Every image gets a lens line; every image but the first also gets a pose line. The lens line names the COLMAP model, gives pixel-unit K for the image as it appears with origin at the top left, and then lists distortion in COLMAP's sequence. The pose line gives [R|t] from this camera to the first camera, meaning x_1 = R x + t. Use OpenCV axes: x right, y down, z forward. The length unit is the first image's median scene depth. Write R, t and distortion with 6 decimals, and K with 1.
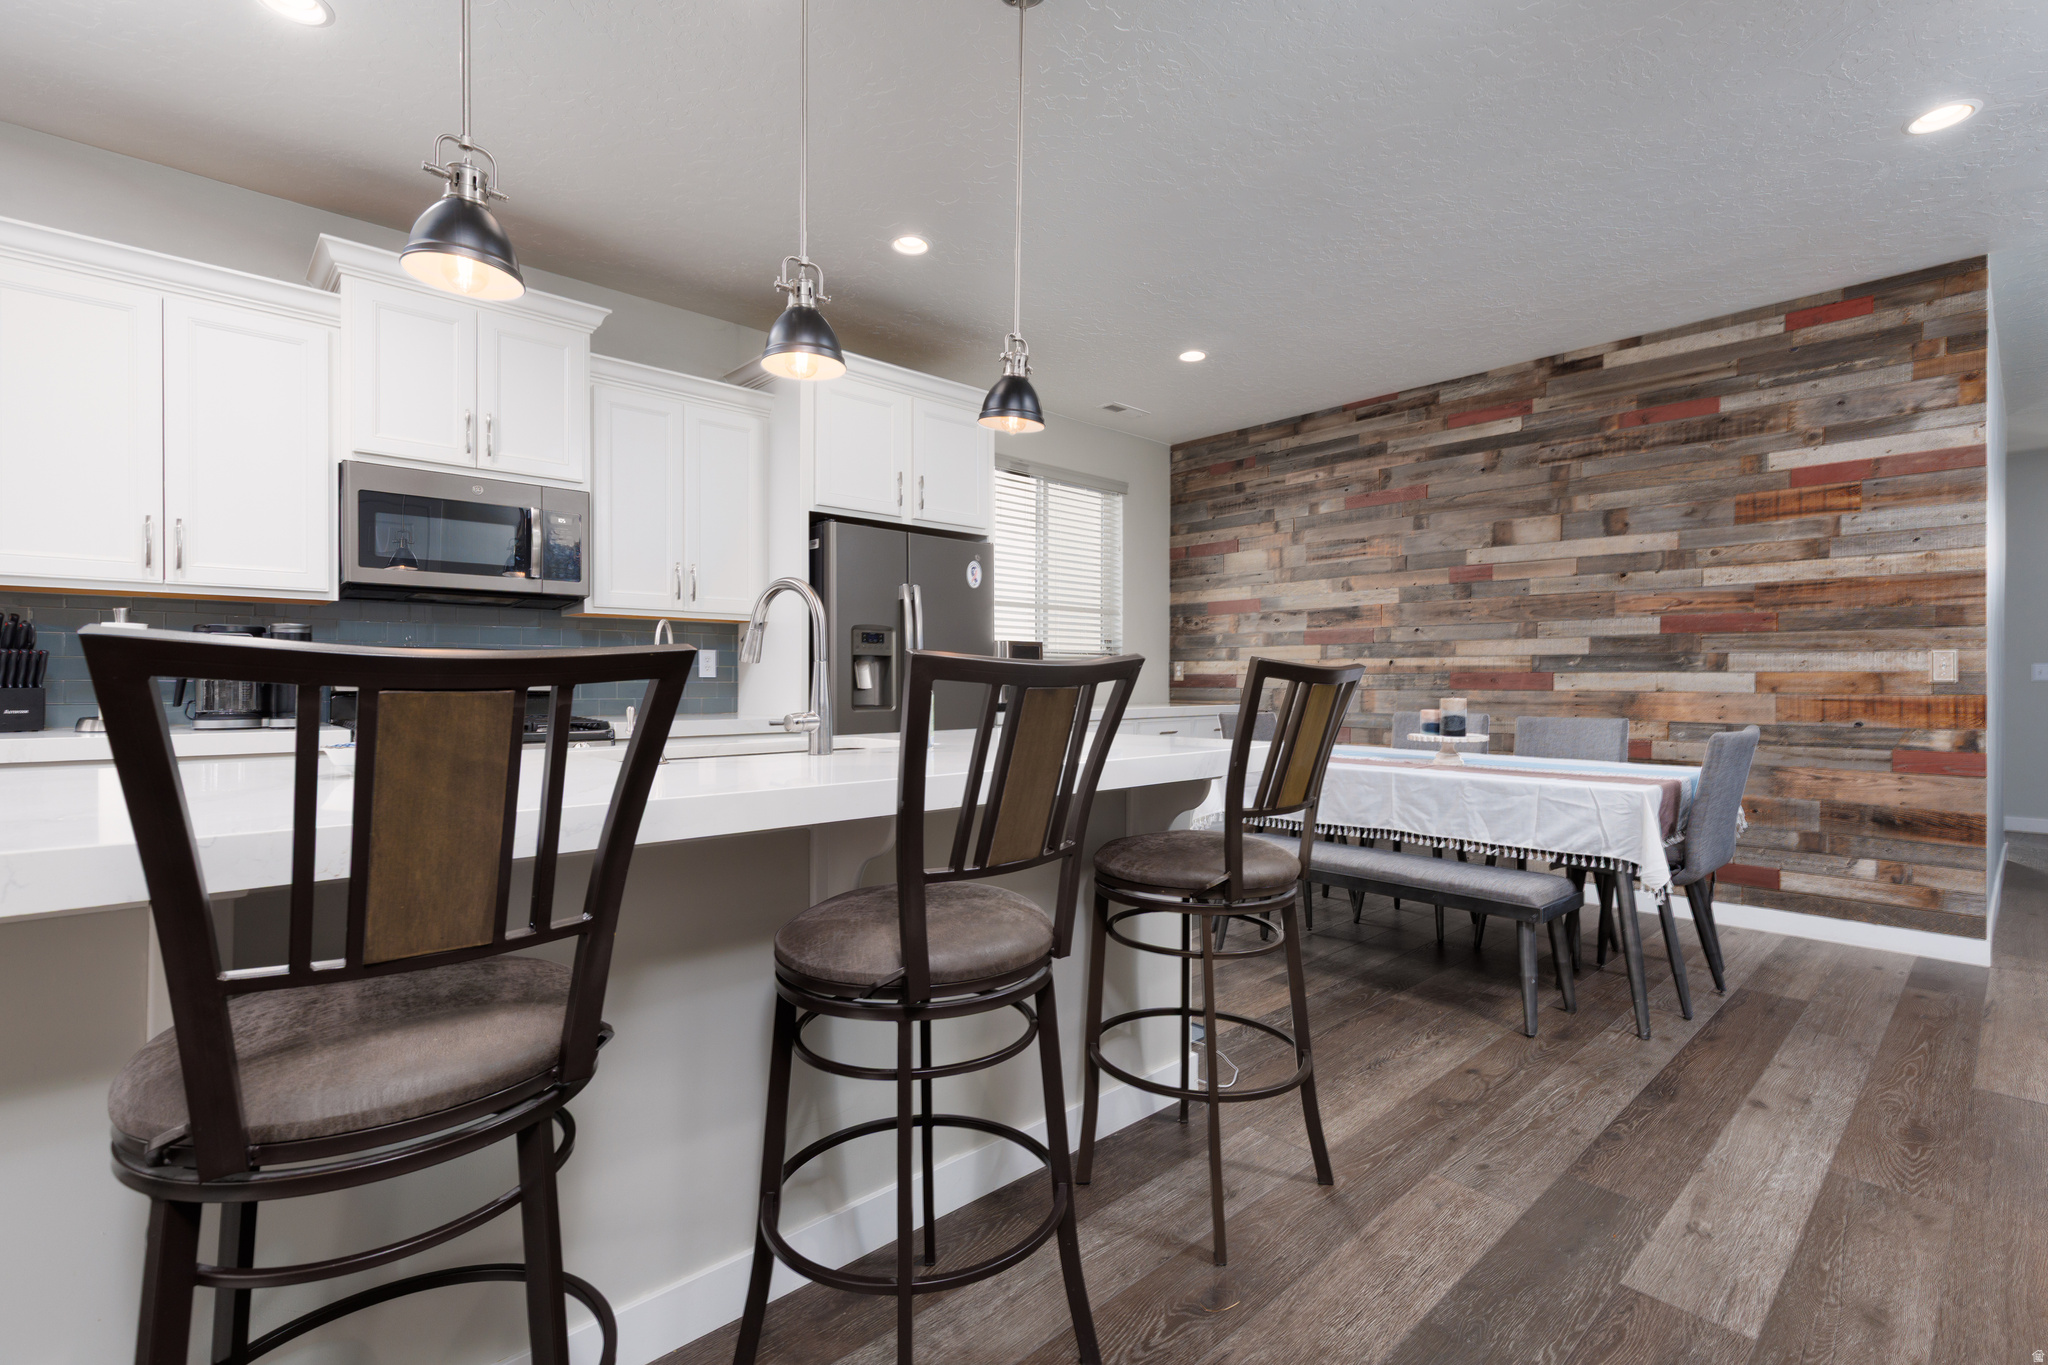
lens RADIAL K [[923.0, 0, 1024.7], [0, 923.0, 674.2], [0, 0, 1]] dist [0.009203, -0.000917]
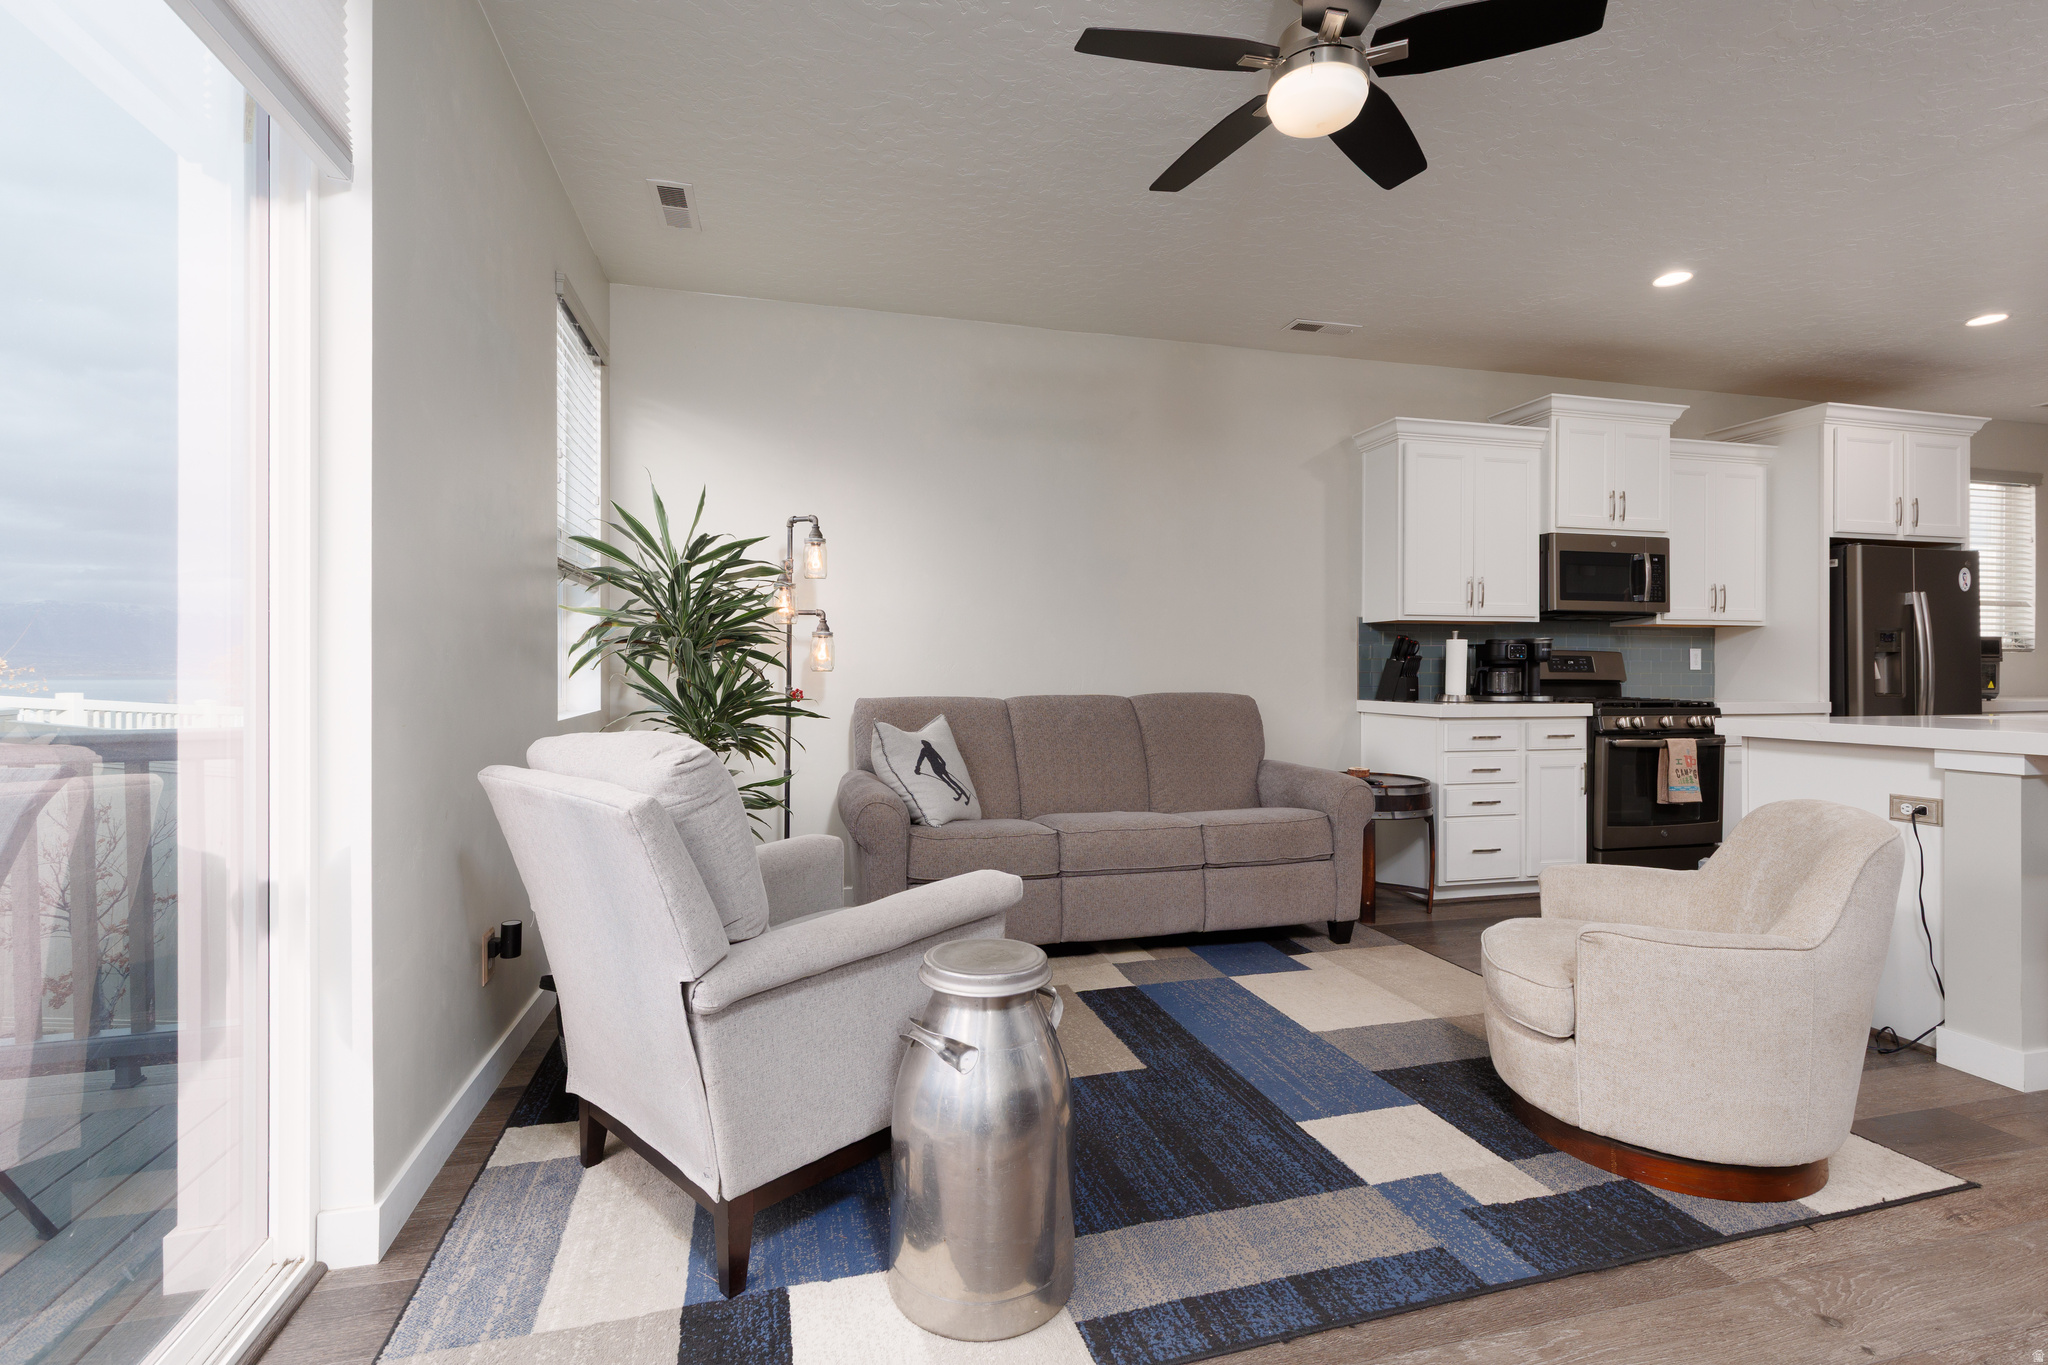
lens RADIAL K [[923.0, 0, 1025.0], [0, 923.0, 673.0], [0, 0, 1]] dist [0.009203, -0.000917]
pose [[0.882929, -0.000171, -0.469507, -0.511228], [0.003617, 0.999973, 0.006439, -0.003872], [0.469493, -0.007383, 0.882905, -0.527571]]
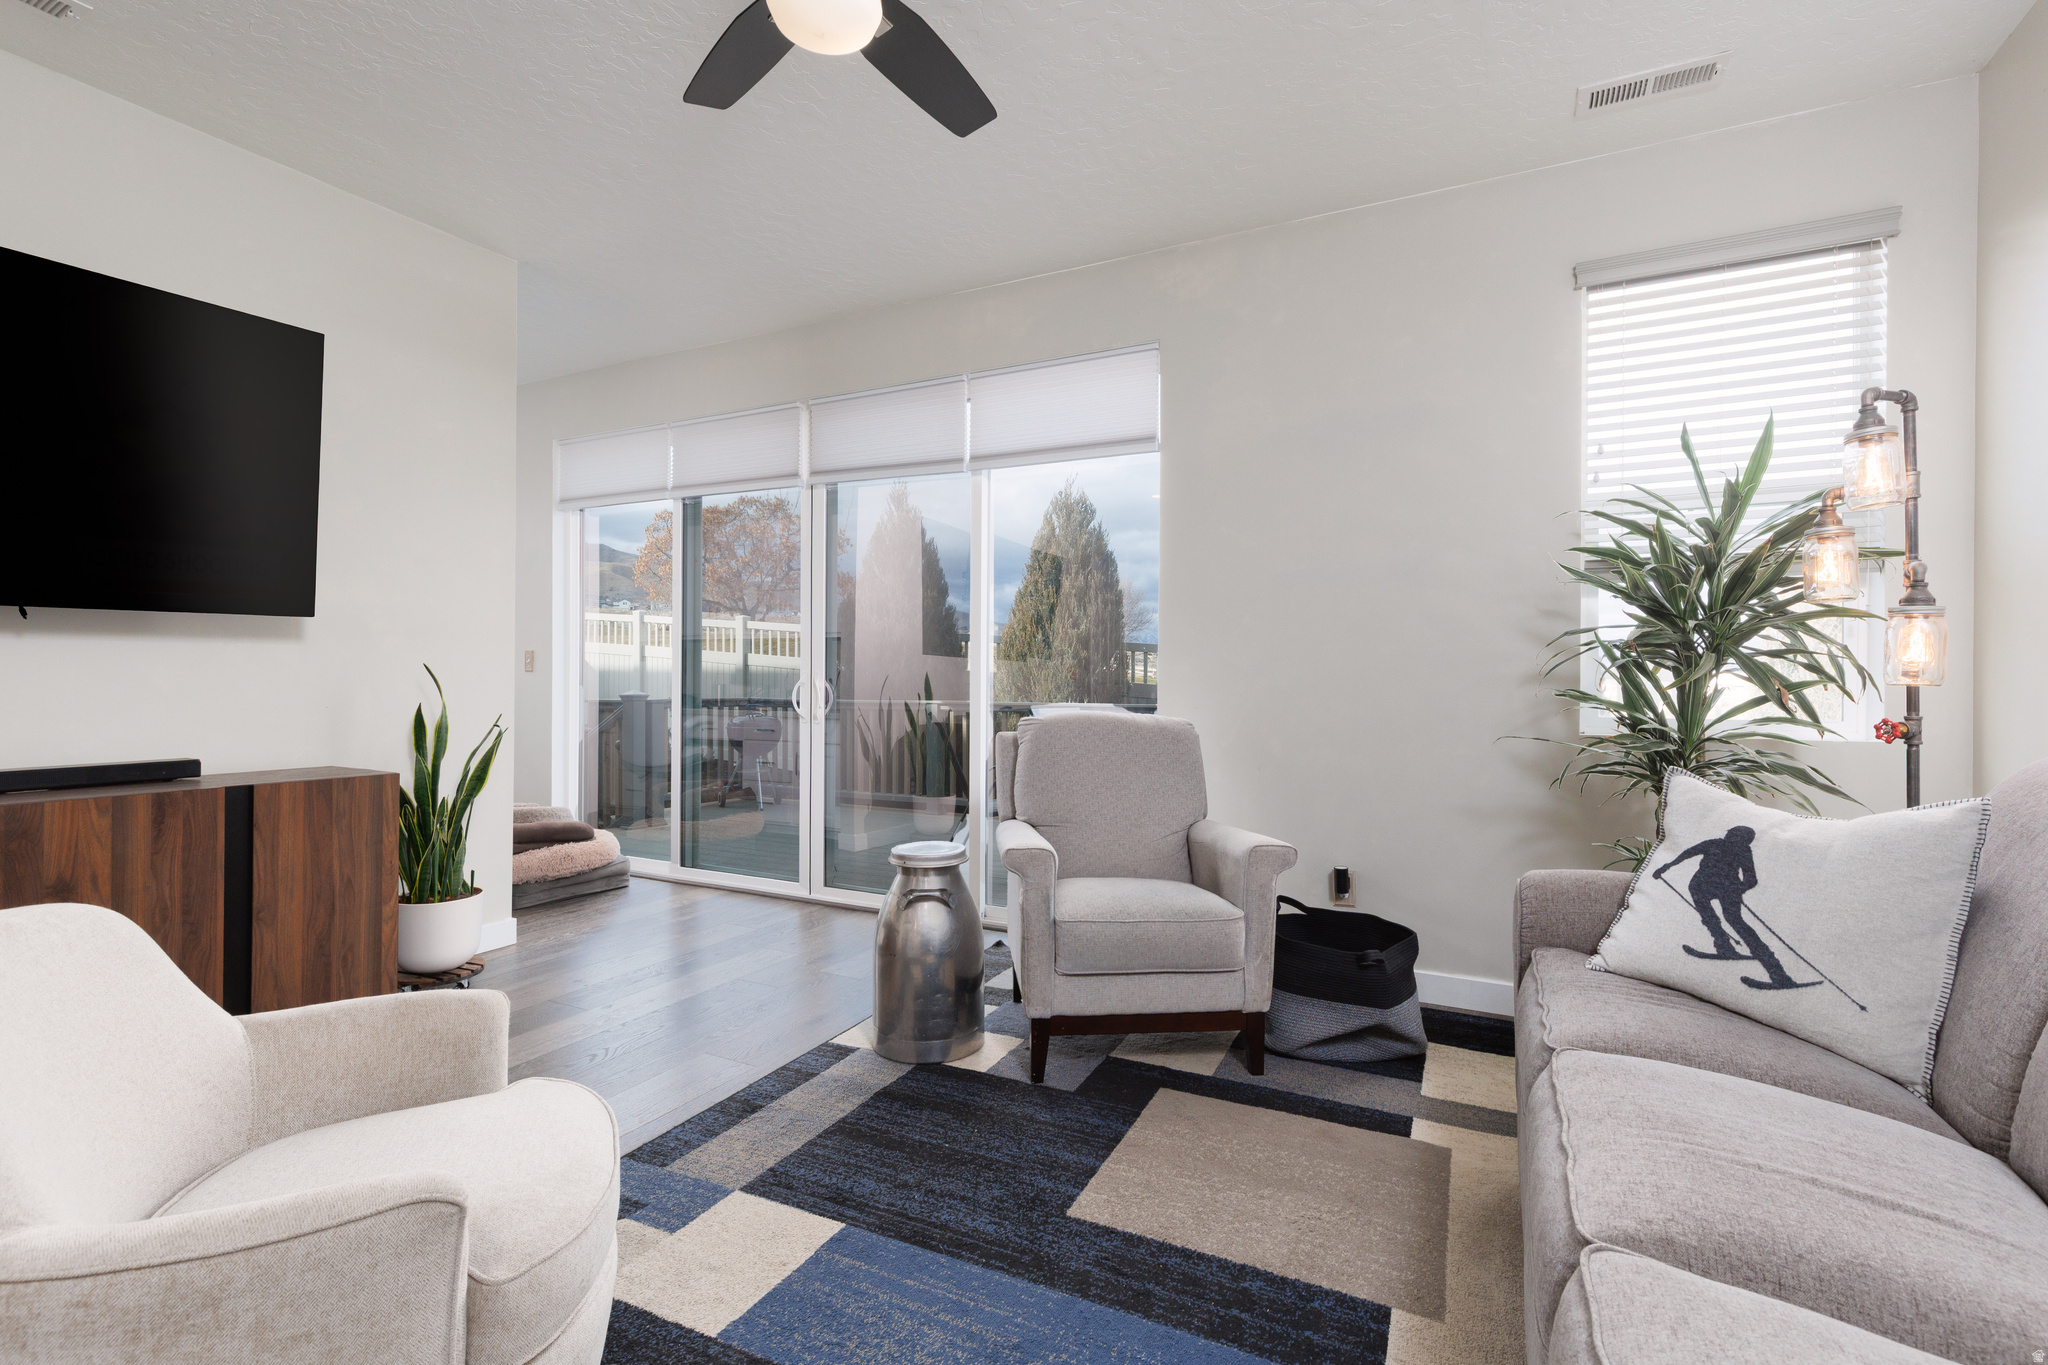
lens RADIAL K [[923.0, 0, 1027.1], [0, 923.0, 672.0], [0, 0, 1]] dist [0.009203, -0.000917]
pose [[-0.936981, -0.009917, -0.349239, -0.544572], [-0.007150, 0.999932, -0.009212, 0.000317], [0.349307, -0.006135, -0.936988, 0.355125]]
